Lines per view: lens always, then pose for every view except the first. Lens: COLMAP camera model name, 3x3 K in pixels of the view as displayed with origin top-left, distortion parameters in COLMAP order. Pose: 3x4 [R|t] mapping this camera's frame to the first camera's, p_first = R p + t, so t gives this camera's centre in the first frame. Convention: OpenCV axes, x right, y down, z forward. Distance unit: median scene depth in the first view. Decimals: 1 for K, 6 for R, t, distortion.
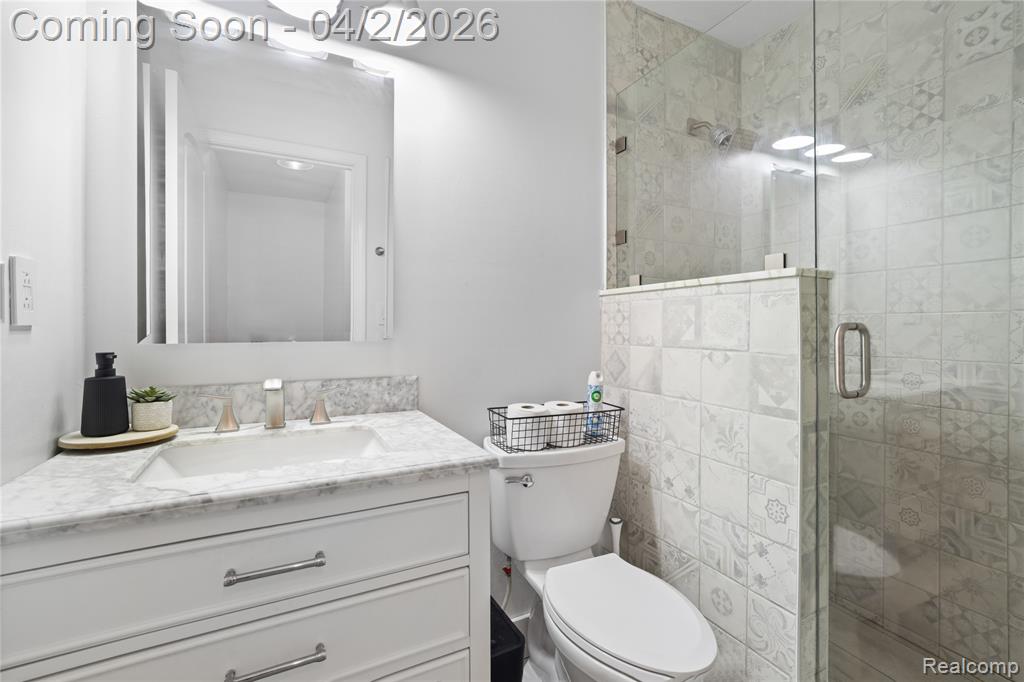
lens RADIAL K [[445.7, 0, 512.7], [0, 445.7, 323.3], [0, 0, 1]] dist [0.023584, -0.000175]
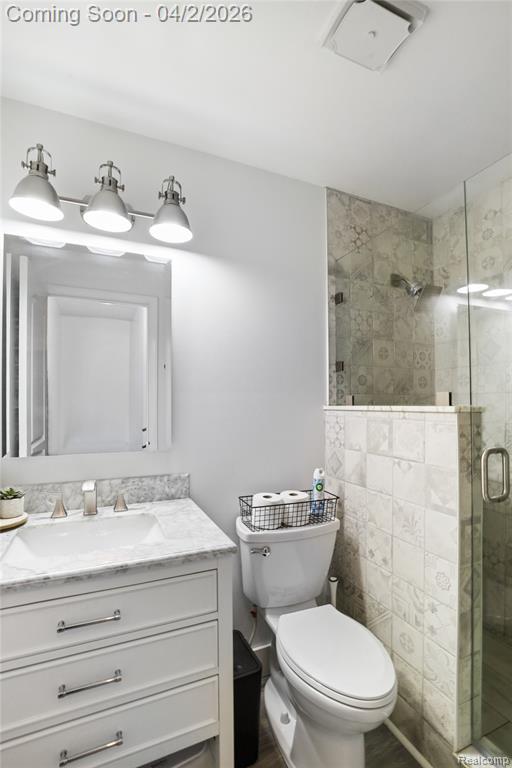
lens RADIAL K [[348.6, 0, 253.2], [0, 348.6, 402.9], [0, 0, 1]] dist [0.008524, 0.000117]
pose [[0.998100, -0.006464, -0.061267, 0.061079], [0.006504, 0.999979, 0.000457, -0.109801], [0.061263, -0.000855, 0.998121, -0.086828]]
